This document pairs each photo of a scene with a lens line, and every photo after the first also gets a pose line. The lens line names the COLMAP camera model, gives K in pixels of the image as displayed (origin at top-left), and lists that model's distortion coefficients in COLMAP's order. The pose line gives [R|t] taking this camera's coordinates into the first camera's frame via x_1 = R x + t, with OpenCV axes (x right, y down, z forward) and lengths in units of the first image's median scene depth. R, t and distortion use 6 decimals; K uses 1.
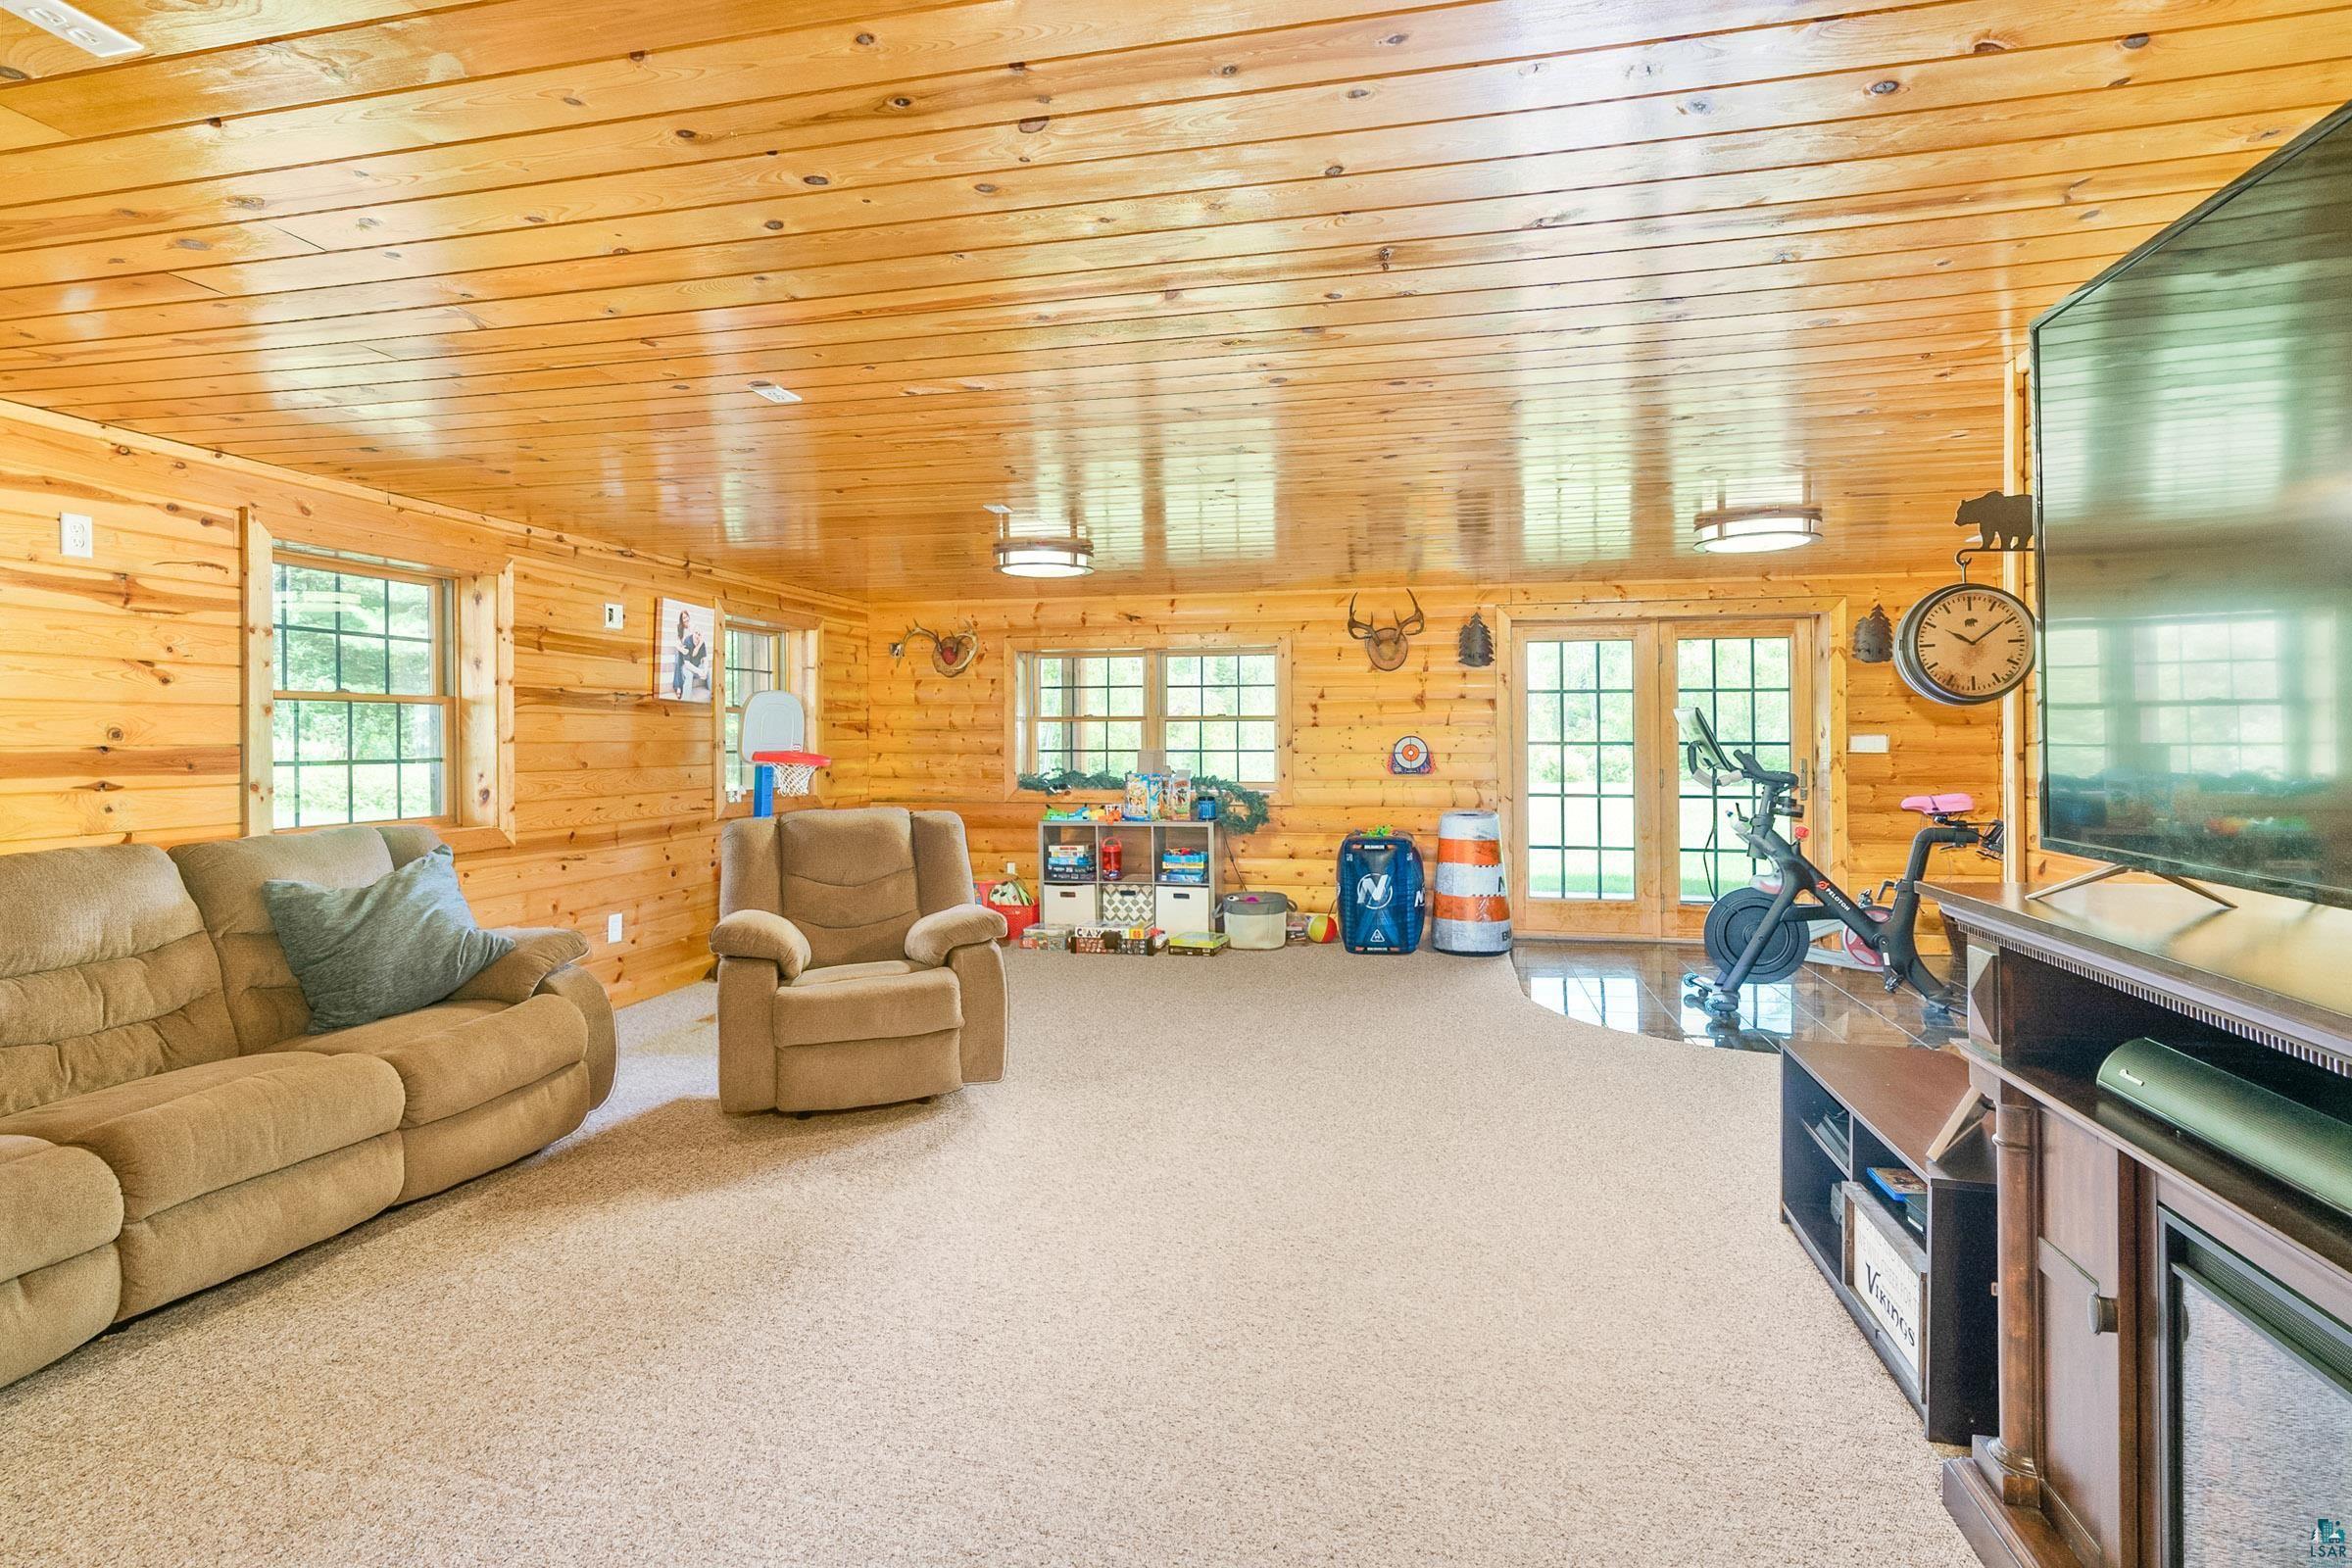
lens RADIAL K [[1093.3, 0, 1177.9], [0, 1093.3, 727.7], [0, 0, 1]] dist [-0.000594, -0.000139]
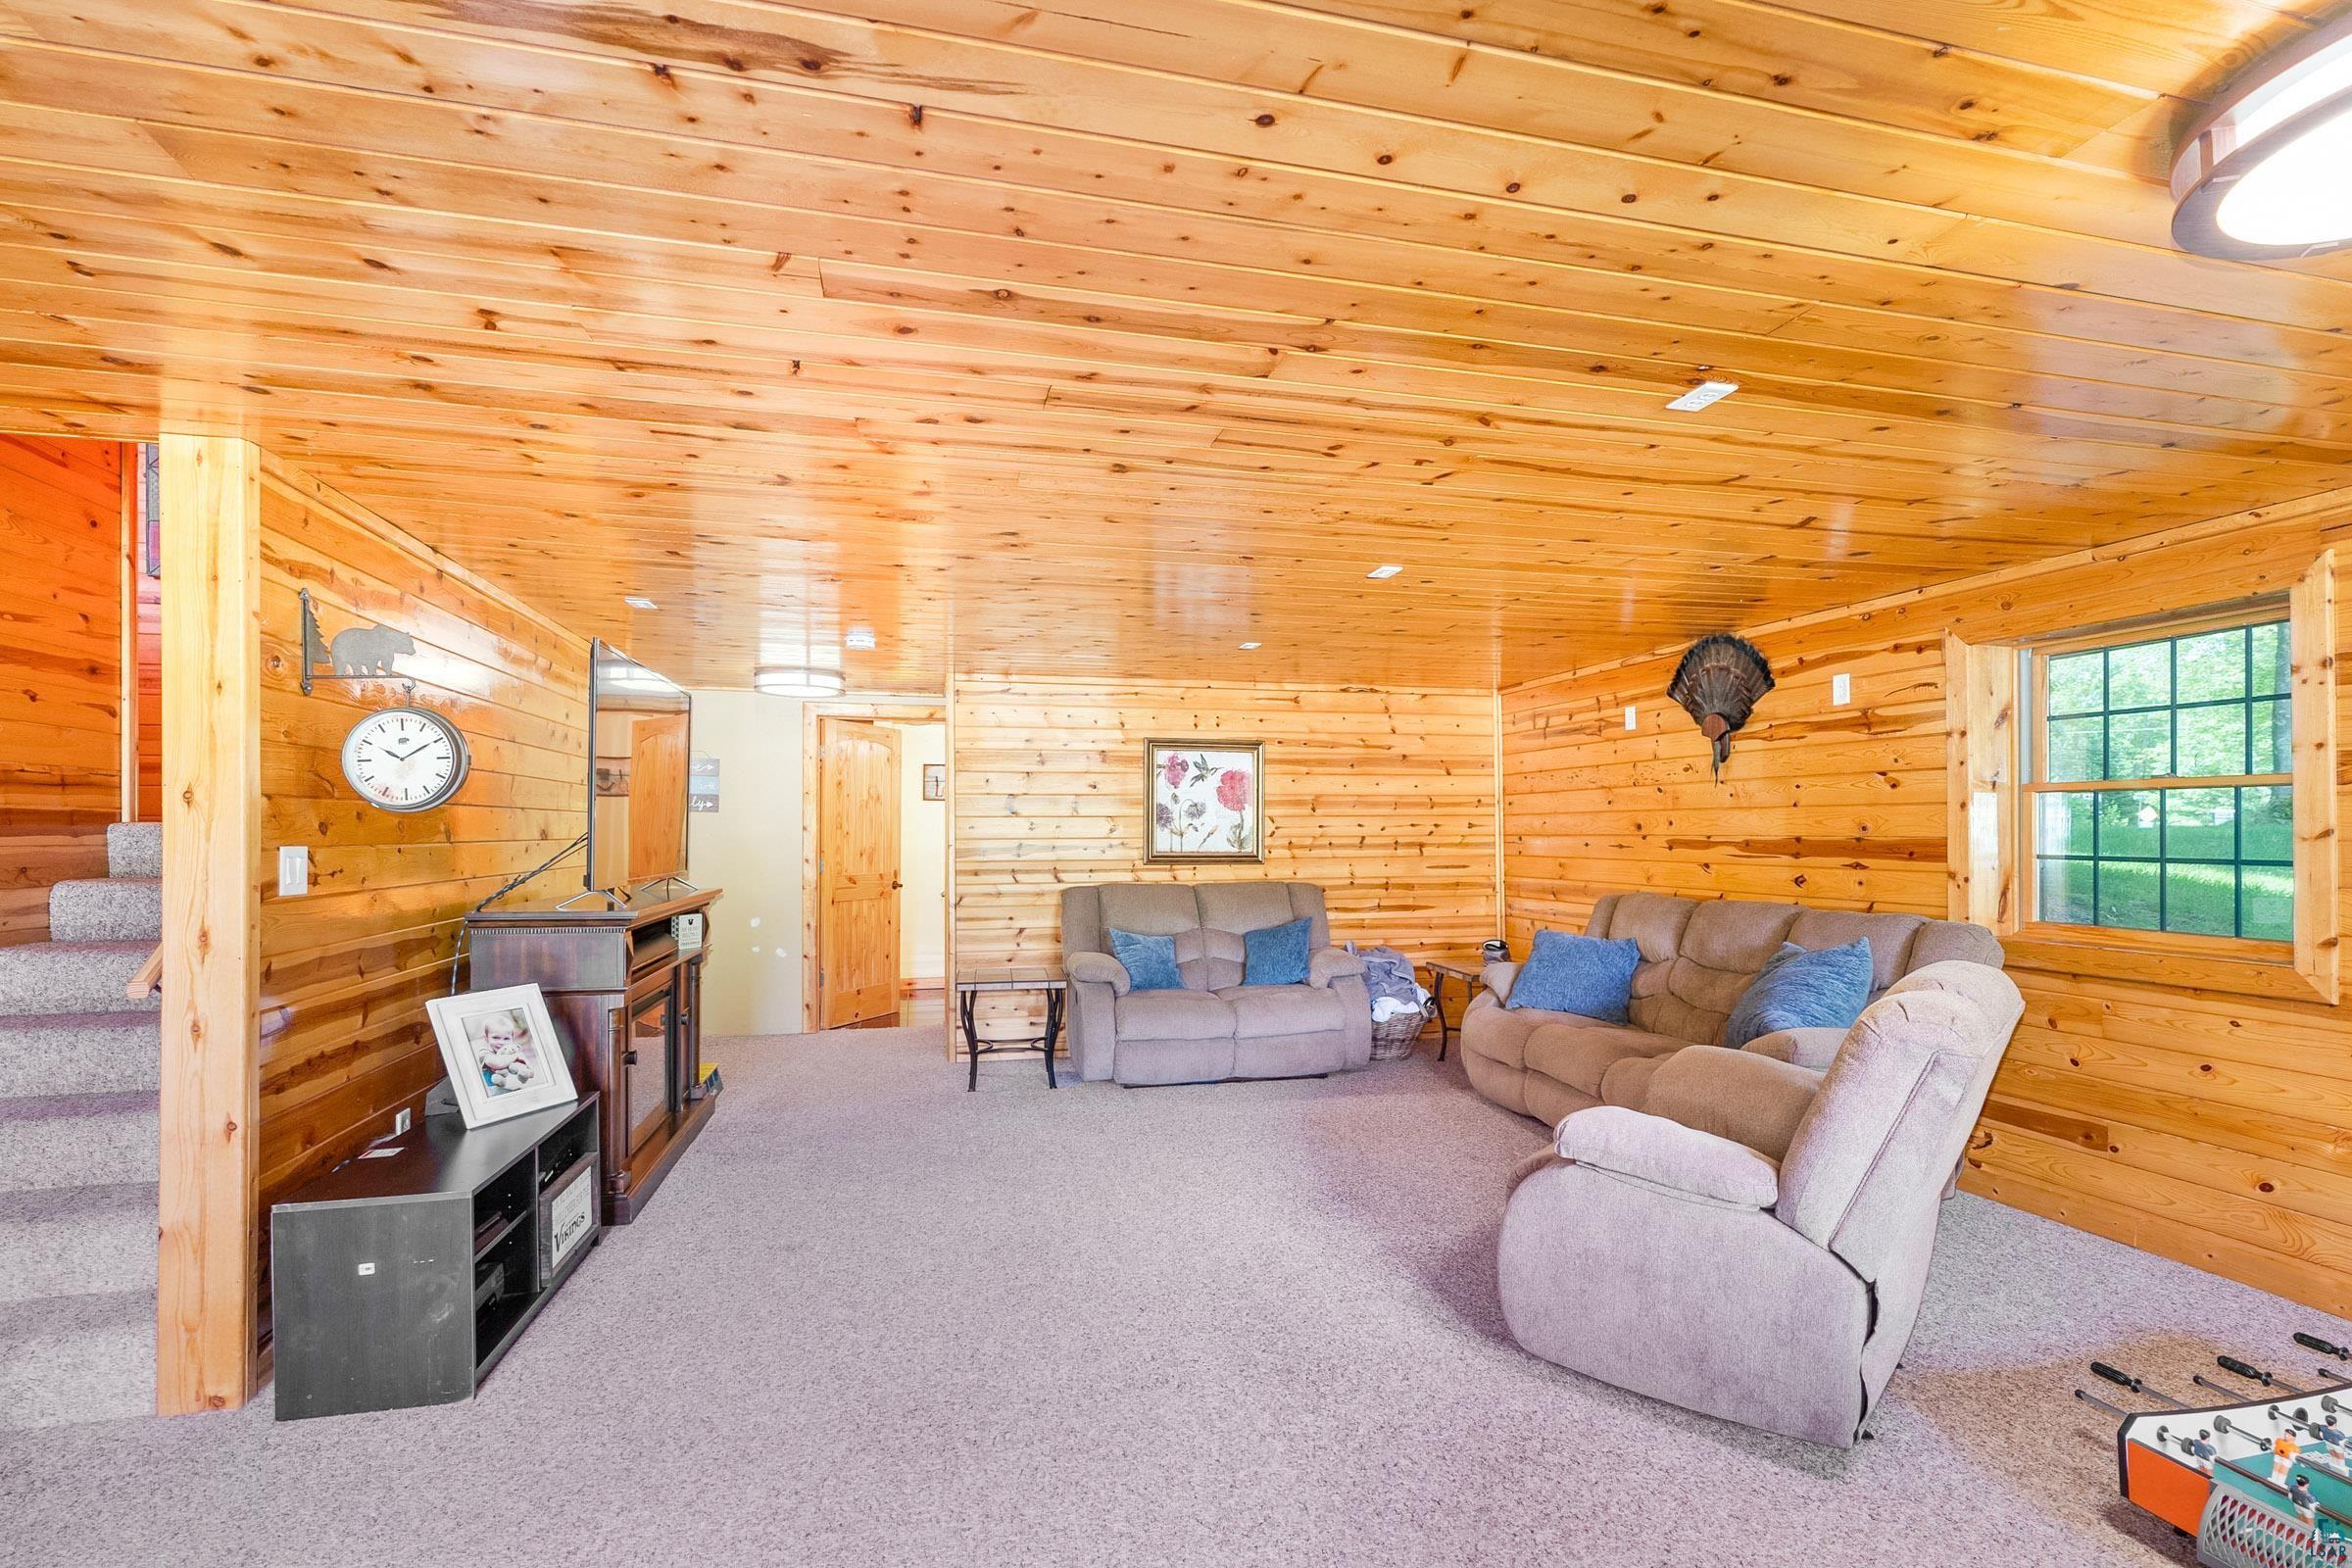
lens RADIAL K [[1088.0, 0, 1177.7], [0, 1088.0, 833.4], [0, 0, 1]] dist [0.000145, 0.000147]
pose [[-0.897439, 0.007981, -0.441067, 0.379514], [0.008533, 0.999963, 0.000733, 0.004301], [0.441057, -0.003106, -0.897474, 1.789864]]
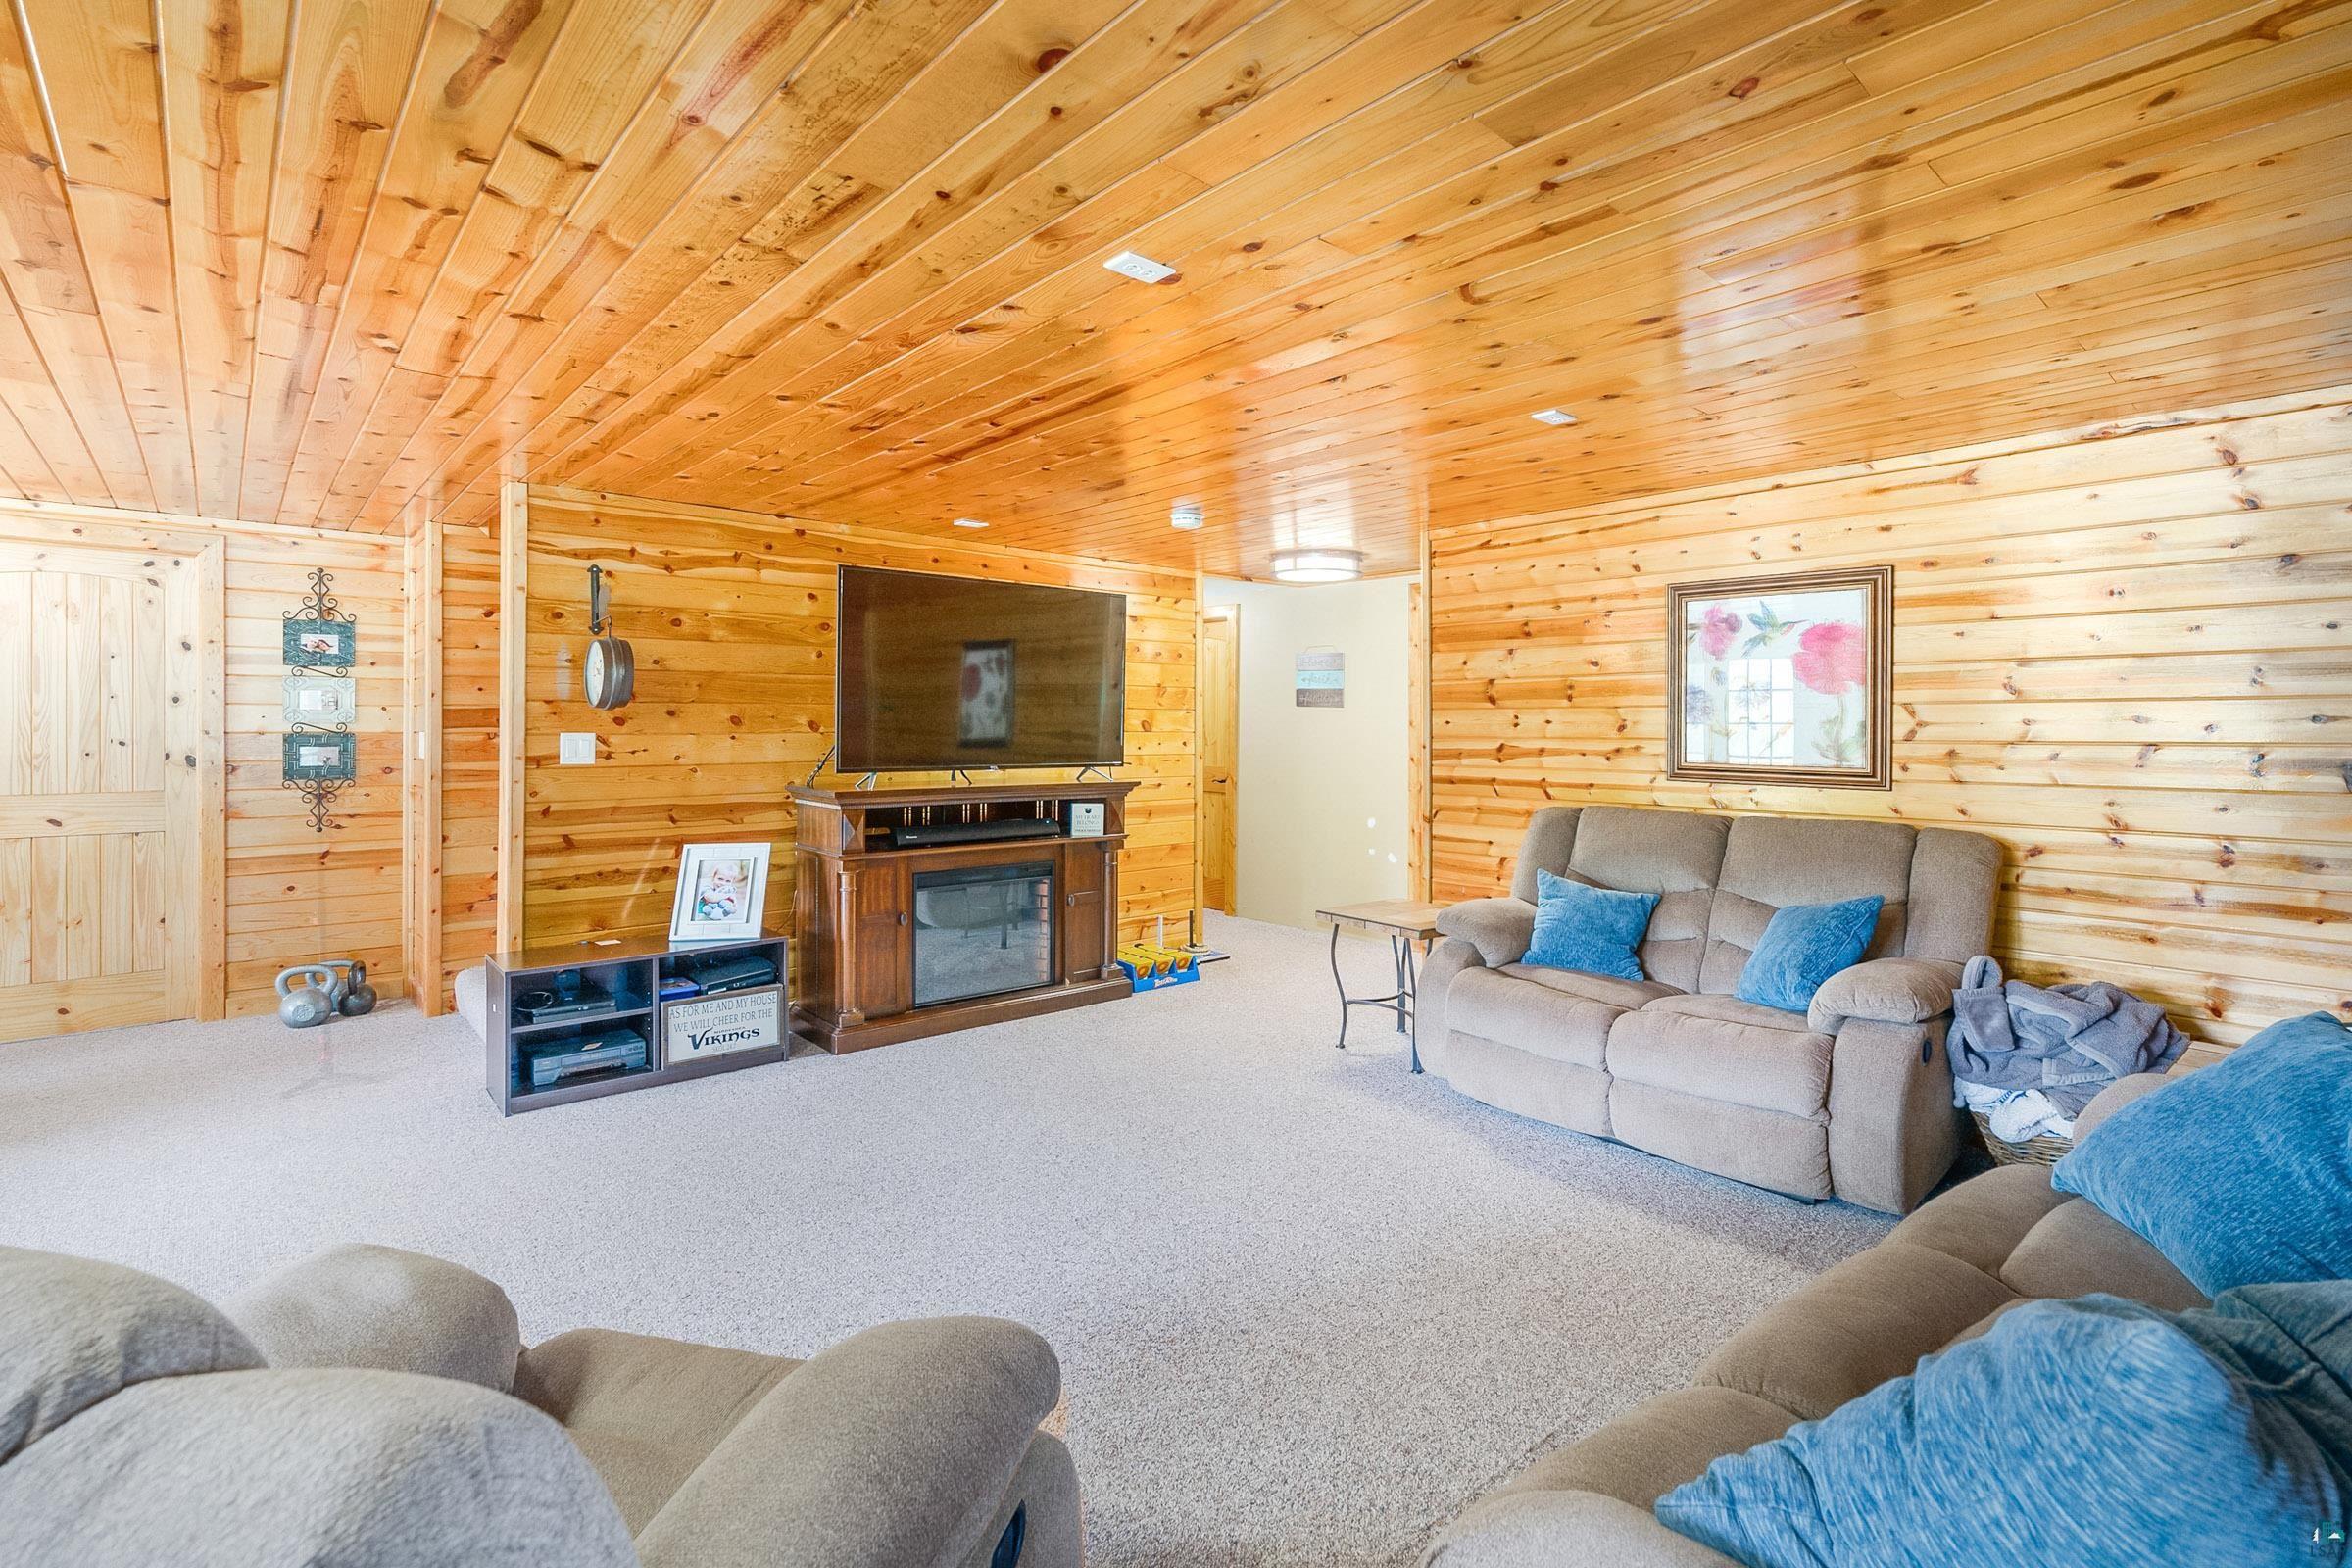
lens RADIAL K [[1093.3, 0, 1177.9], [0, 1093.3, 727.7], [0, 0, 1]] dist [-0.000594, -0.000139]
pose [[-0.806619, 0.001490, 0.591071, -0.716421], [-0.002600, 0.999978, -0.006069, 0.008863], [-0.591067, -0.006432, -0.806597, 1.374293]]
